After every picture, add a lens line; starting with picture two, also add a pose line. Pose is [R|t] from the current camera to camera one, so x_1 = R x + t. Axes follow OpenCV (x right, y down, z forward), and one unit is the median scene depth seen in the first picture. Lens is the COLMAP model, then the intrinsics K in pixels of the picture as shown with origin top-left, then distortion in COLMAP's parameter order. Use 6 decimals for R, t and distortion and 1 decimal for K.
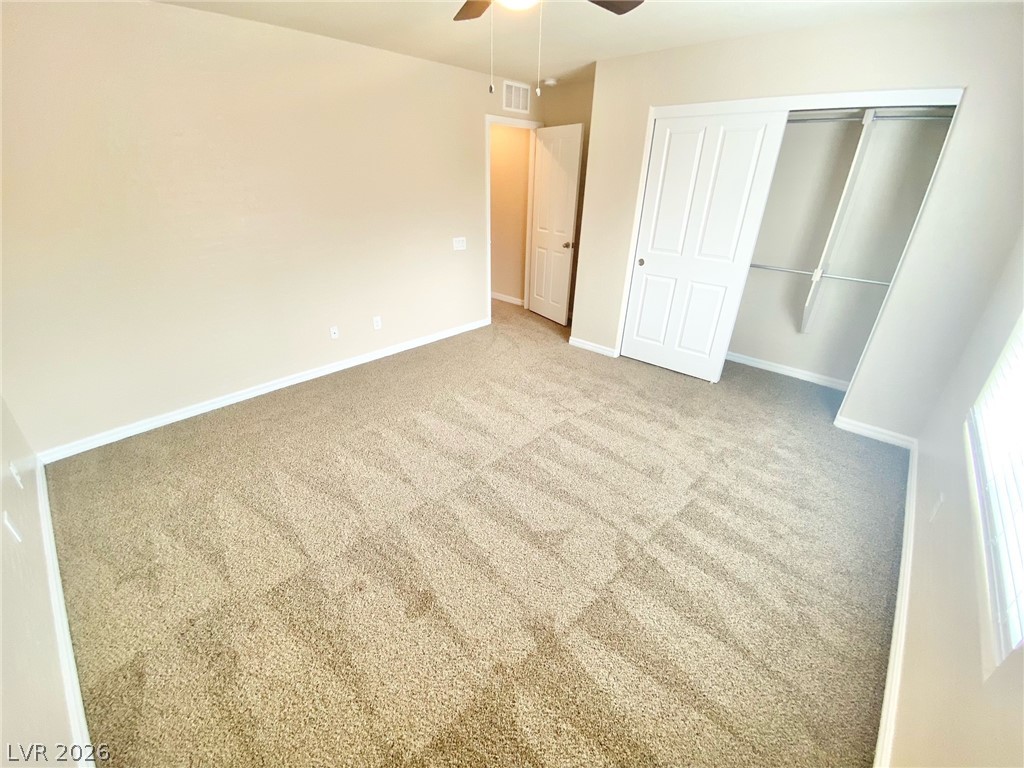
lens RADIAL K [[415.6, 0, 510.4], [0, 415.6, 382.0], [0, 0, 1]] dist [0.049291, -0.035713]
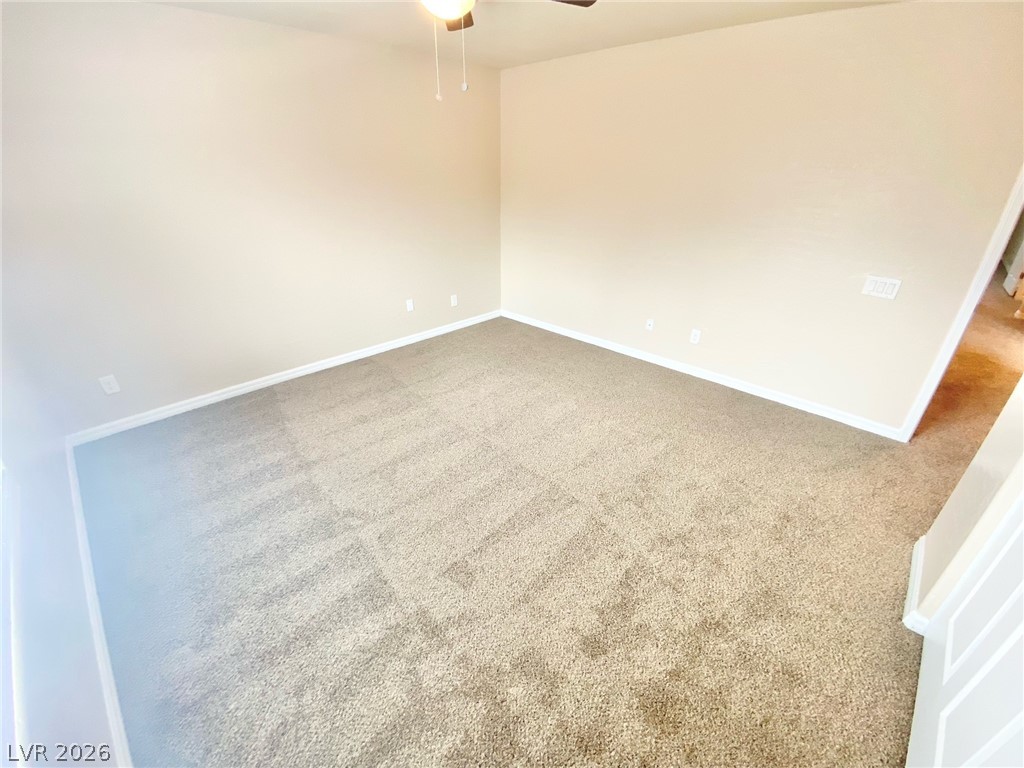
lens RADIAL K [[416.2, 0, 512.3], [0, 416.2, 381.4], [0, 0, 1]] dist [0.031178, -0.027314]
pose [[-0.028787, 0.437880, -0.898573, 0.627916], [-0.447702, 0.798090, 0.403256, -0.287033], [0.893719, 0.413901, 0.173065, 0.599396]]
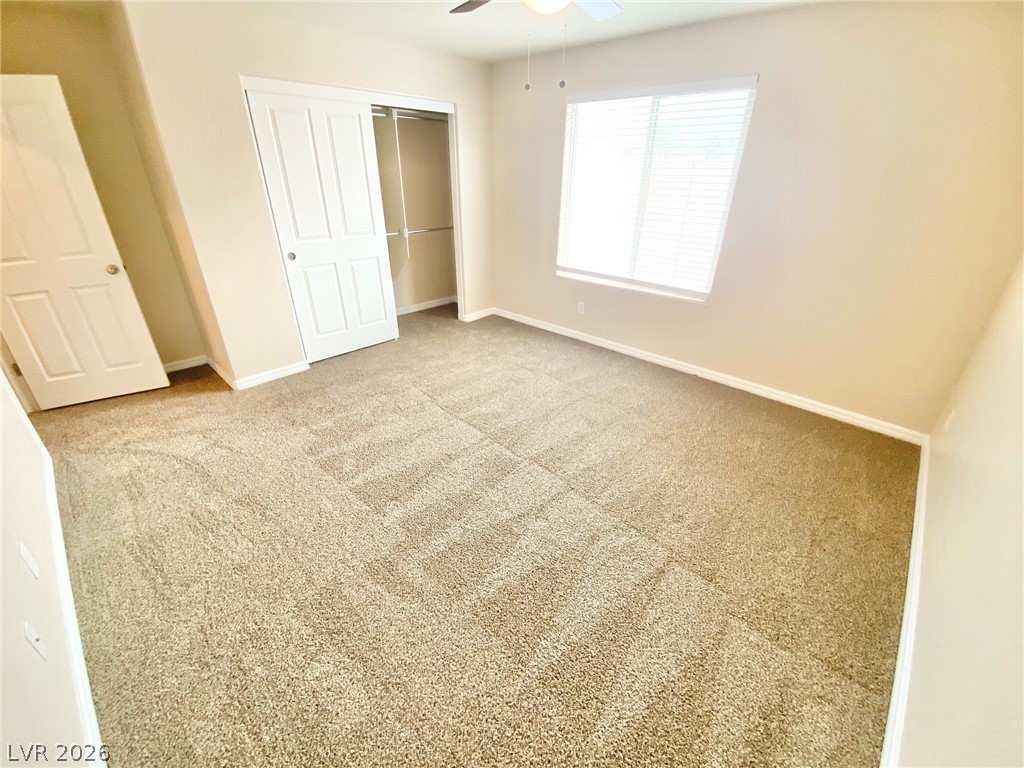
lens RADIAL K [[416.2, 0, 512.3], [0, 416.2, 381.4], [0, 0, 1]] dist [0.031178, -0.027314]
pose [[0.009582, -0.469323, 0.882975, -0.640727], [0.428292, 0.799846, 0.420490, -0.270821], [-0.903590, 0.374142, 0.208671, 0.539179]]
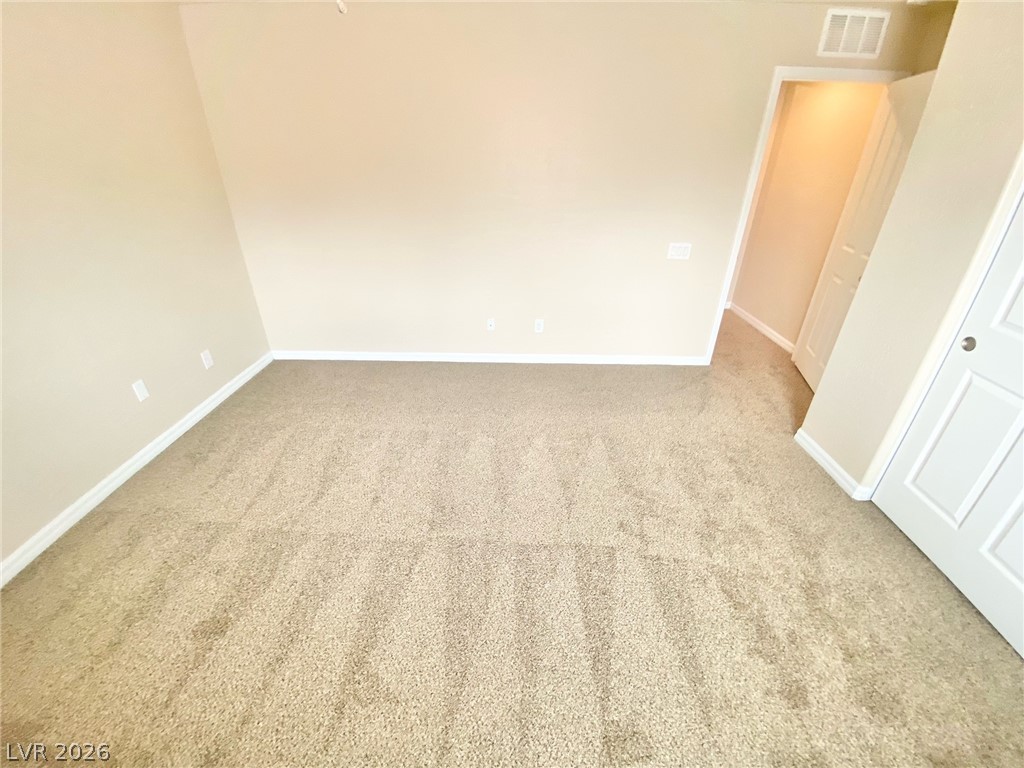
lens RADIAL K [[416.2, 0, 512.3], [0, 416.2, 381.4], [0, 0, 1]] dist [0.031178, -0.027314]
pose [[0.660532, 0.340478, -0.669158, 0.325869], [-0.326852, 0.932777, 0.151973, -0.165620], [0.675918, 0.118332, 0.727414, 0.360680]]
